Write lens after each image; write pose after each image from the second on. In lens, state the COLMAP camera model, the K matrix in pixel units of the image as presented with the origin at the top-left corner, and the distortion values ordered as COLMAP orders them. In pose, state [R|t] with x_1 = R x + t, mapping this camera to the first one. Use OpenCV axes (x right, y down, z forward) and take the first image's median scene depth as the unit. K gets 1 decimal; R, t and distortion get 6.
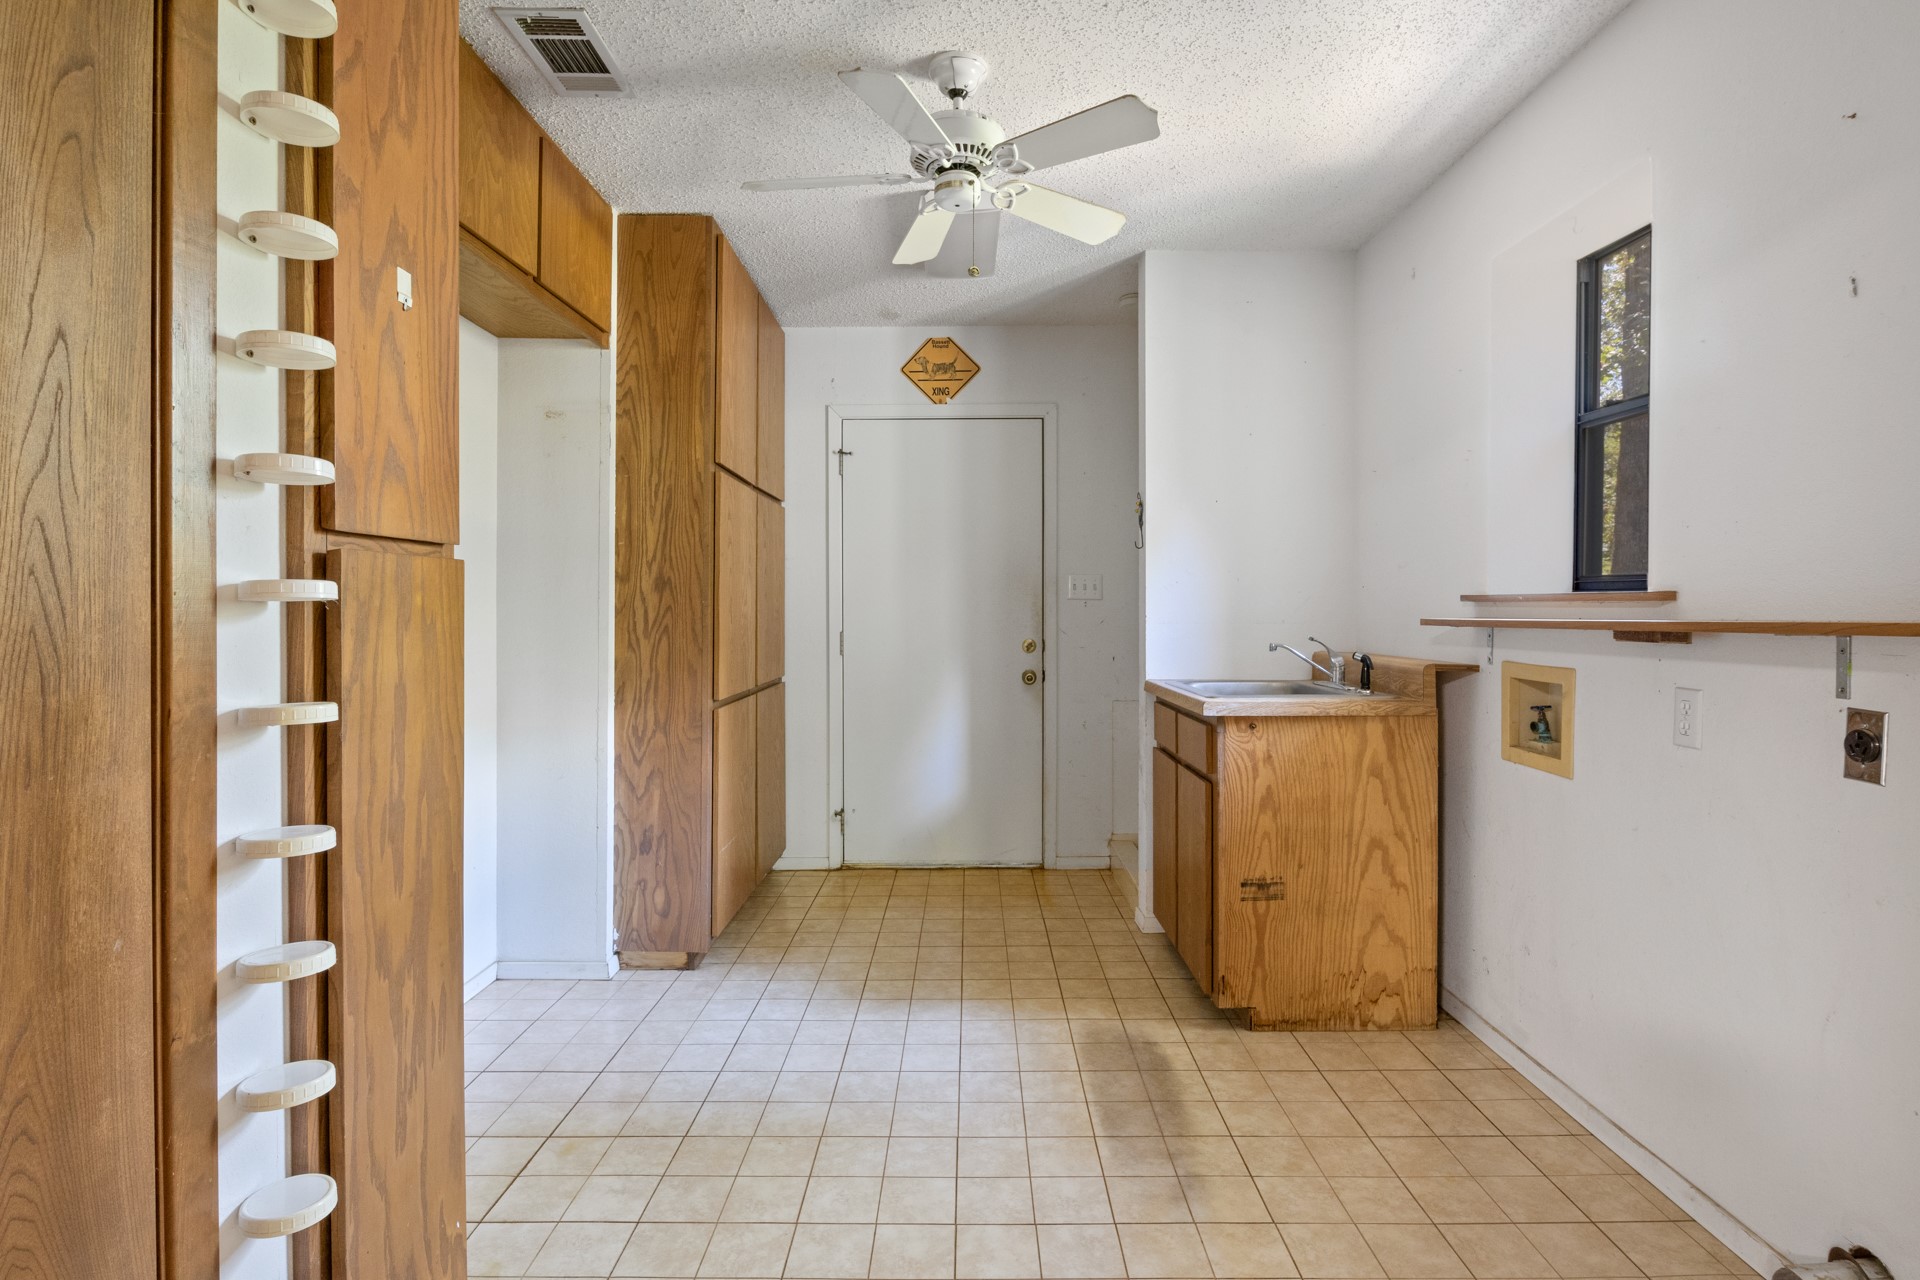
lens RADIAL K [[987.0, 0, 963.1], [0, 987.0, 615.2], [0, 0, 1]] dist [-0.001479, -0.001221]
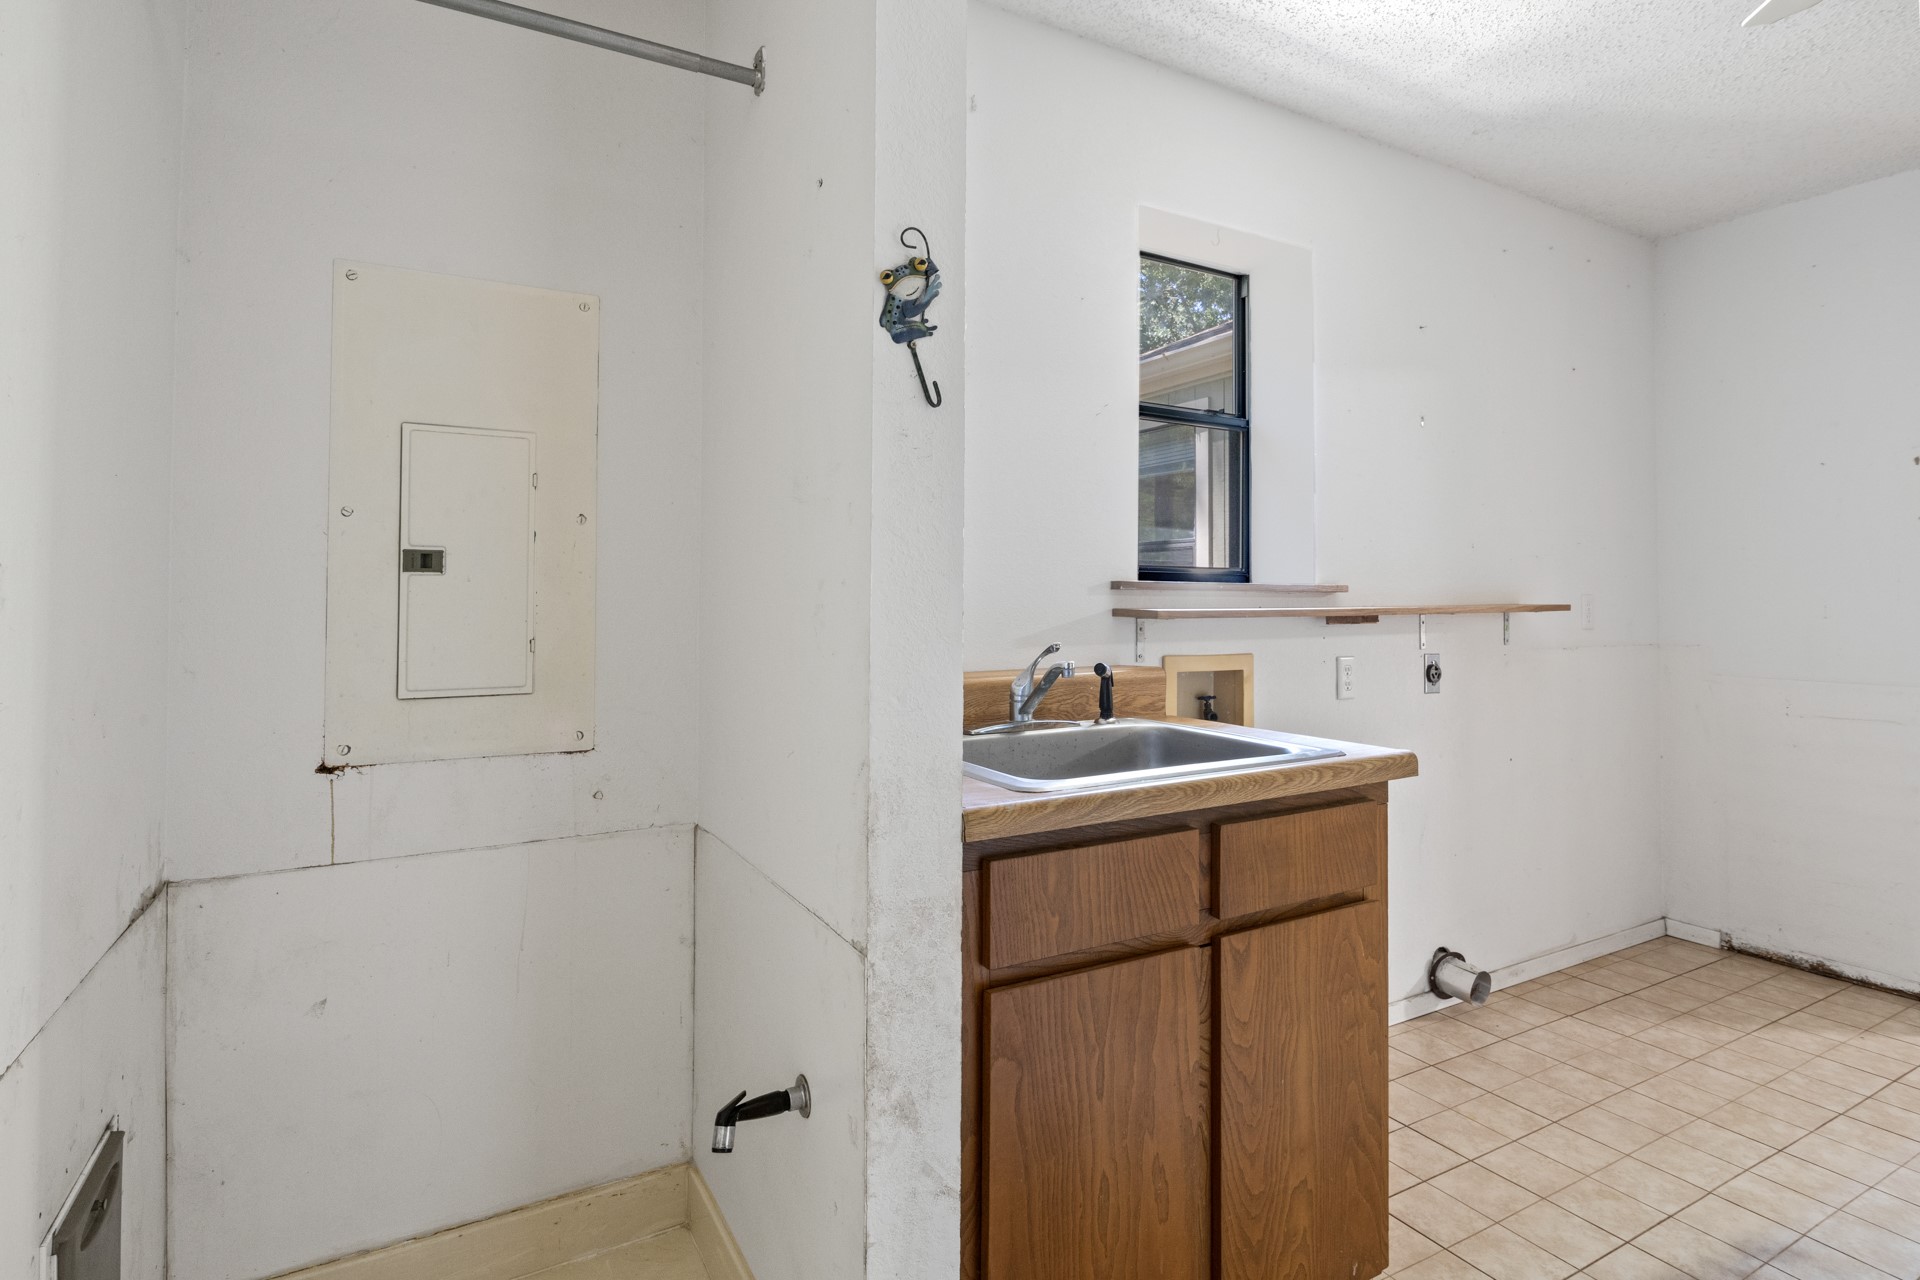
lens RADIAL K [[987.0, 0, 963.1], [0, 987.0, 615.2], [0, 0, 1]] dist [-0.001479, -0.001221]
pose [[-0.498340, -0.011564, 0.866905, -0.165012], [0.003619, 0.999875, 0.015418, -0.005245], [-0.866974, 0.010821, -0.498236, 2.000246]]
